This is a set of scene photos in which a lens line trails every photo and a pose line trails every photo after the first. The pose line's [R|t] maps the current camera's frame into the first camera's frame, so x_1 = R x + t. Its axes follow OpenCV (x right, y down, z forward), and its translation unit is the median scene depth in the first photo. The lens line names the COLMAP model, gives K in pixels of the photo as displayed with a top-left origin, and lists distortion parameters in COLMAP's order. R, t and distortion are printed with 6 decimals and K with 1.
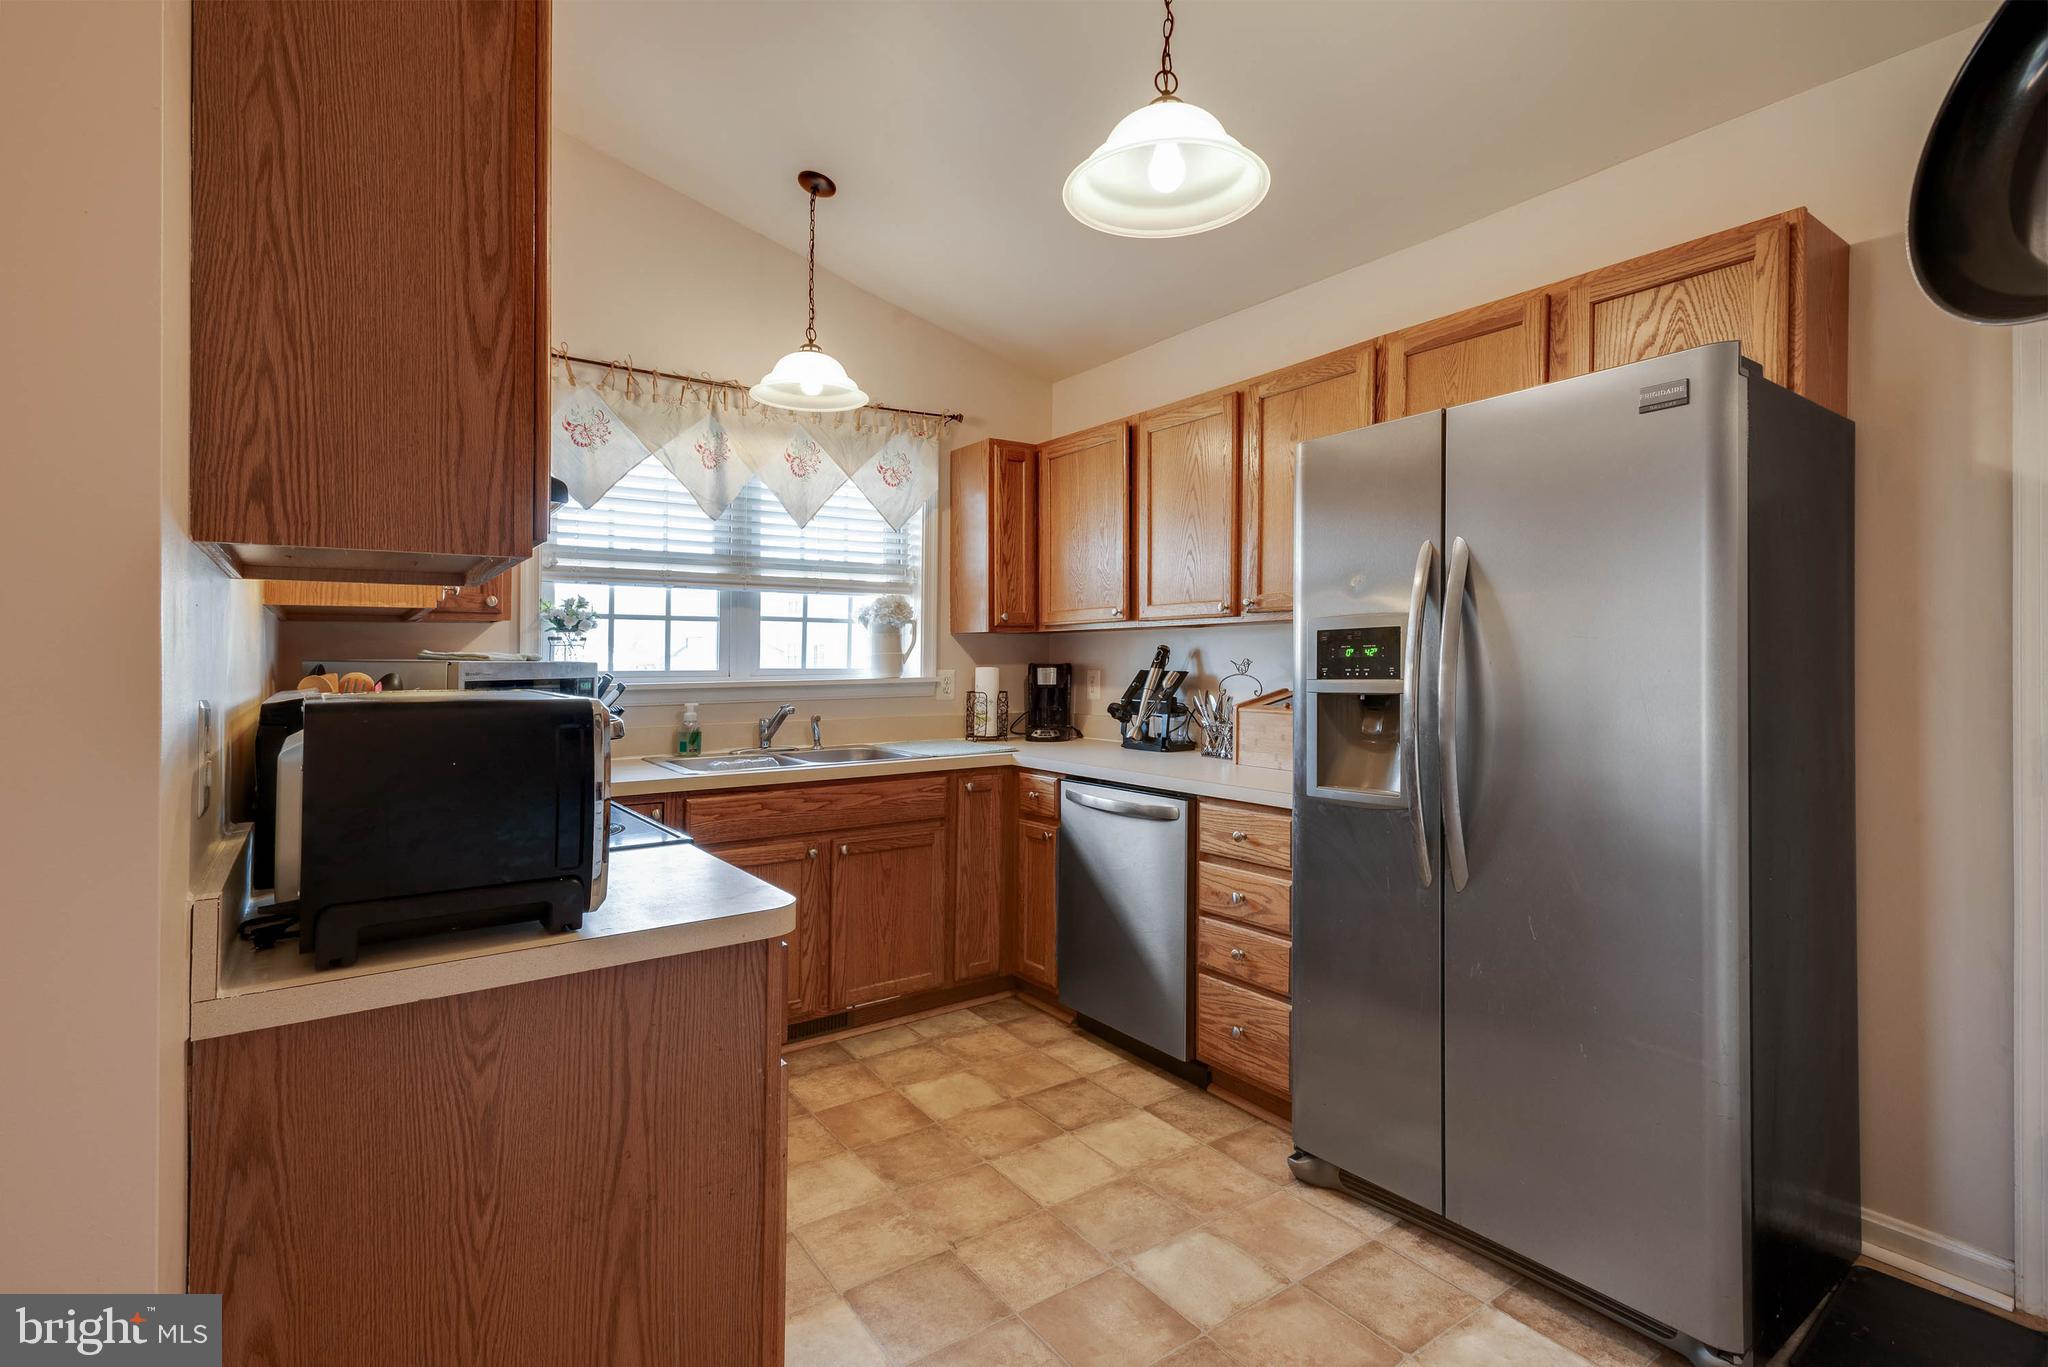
lens RADIAL K [[950.8, 0, 1085.3], [0, 950.8, 671.4], [0, 0, 1]] dist [0.000022, 0.000444]
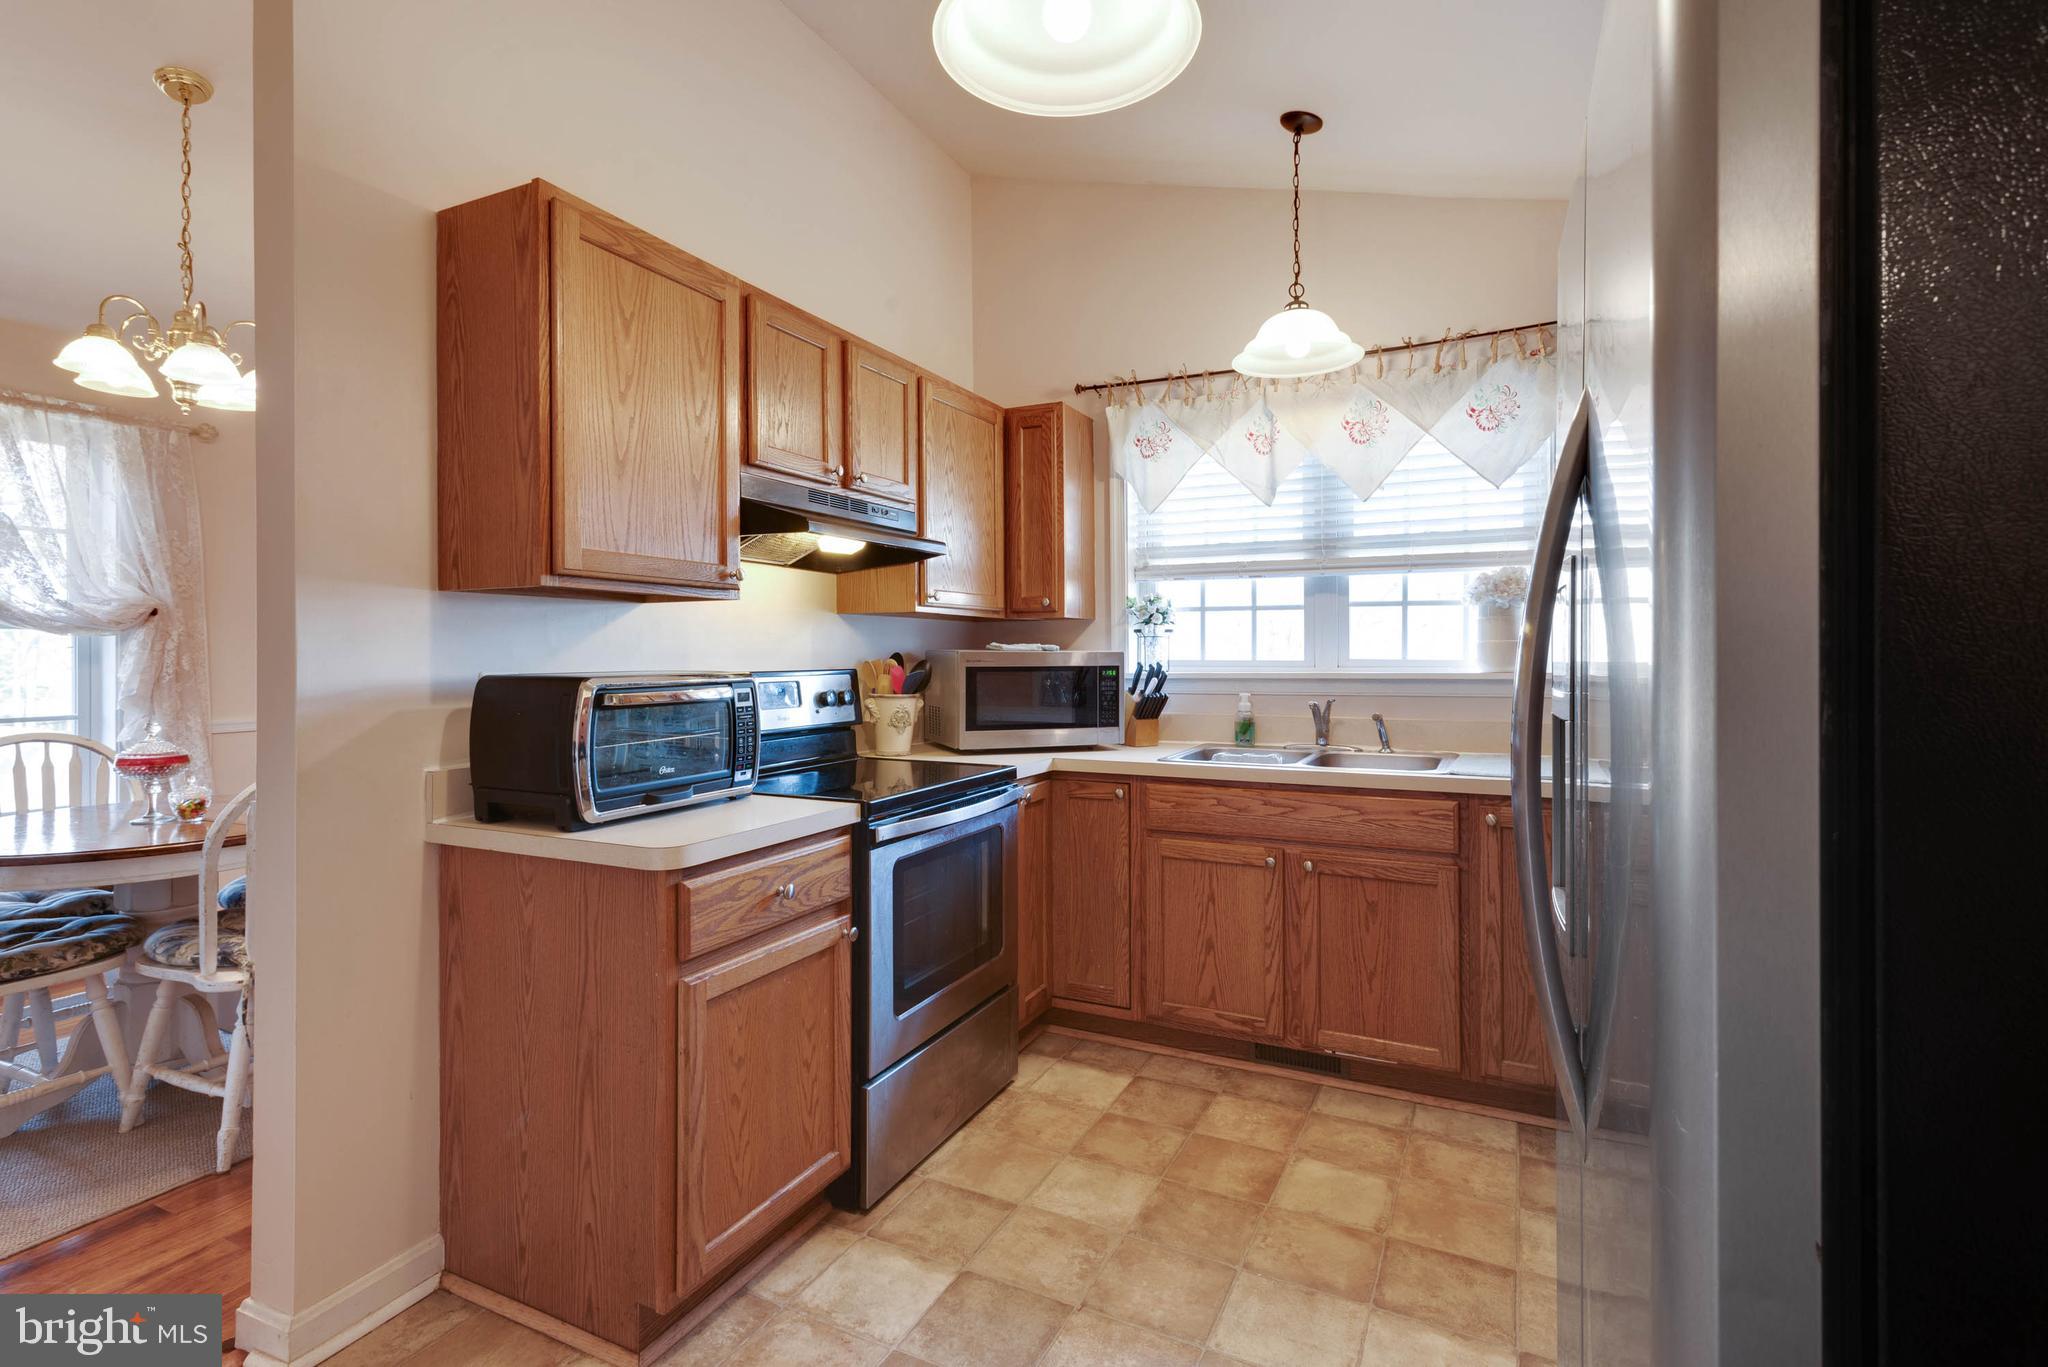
lens RADIAL K [[1003.4, 0, 1045.7], [0, 1003.4, 653.2], [0, 0, 1]] dist [0.004722, 0.000653]
pose [[0.451487, 0.004349, -0.892267, 0.450307], [-0.010667, 0.999943, -0.000524, -0.005932], [0.892214, 0.009755, 0.451508, 0.352862]]
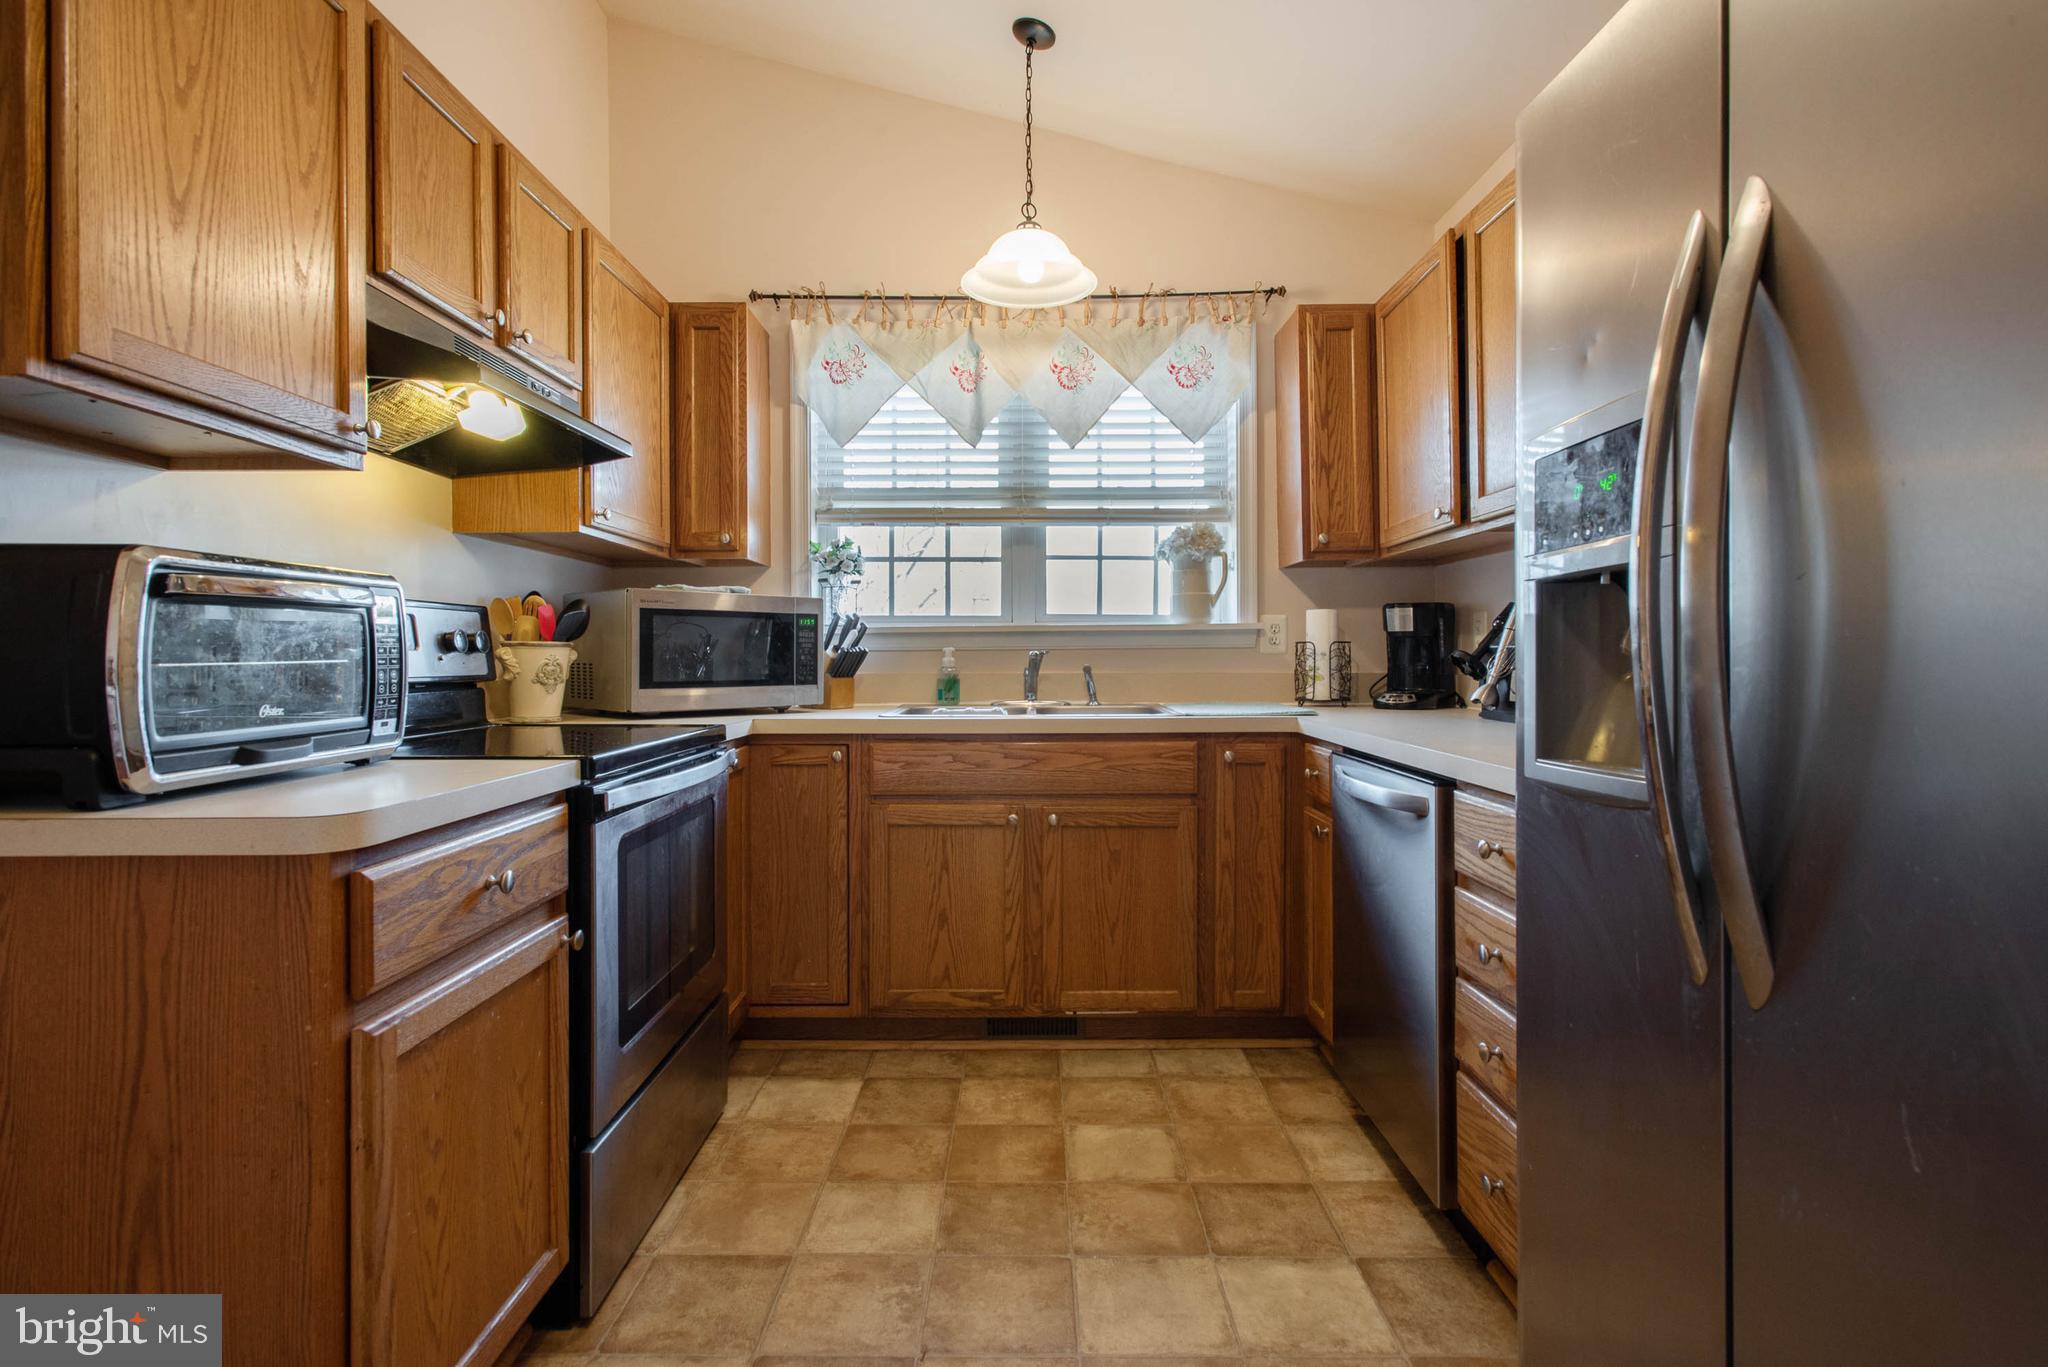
lens RADIAL K [[1001.0, 0, 1058.2], [0, 1001.0, 657.8], [0, 0, 1]] dist [-0.016548, 0.009252]
pose [[0.805371, 0.000146, -0.592771, 0.258197], [-0.004422, 0.999974, -0.005762, 0.050527], [0.592754, 0.007261, 0.805351, 0.293162]]
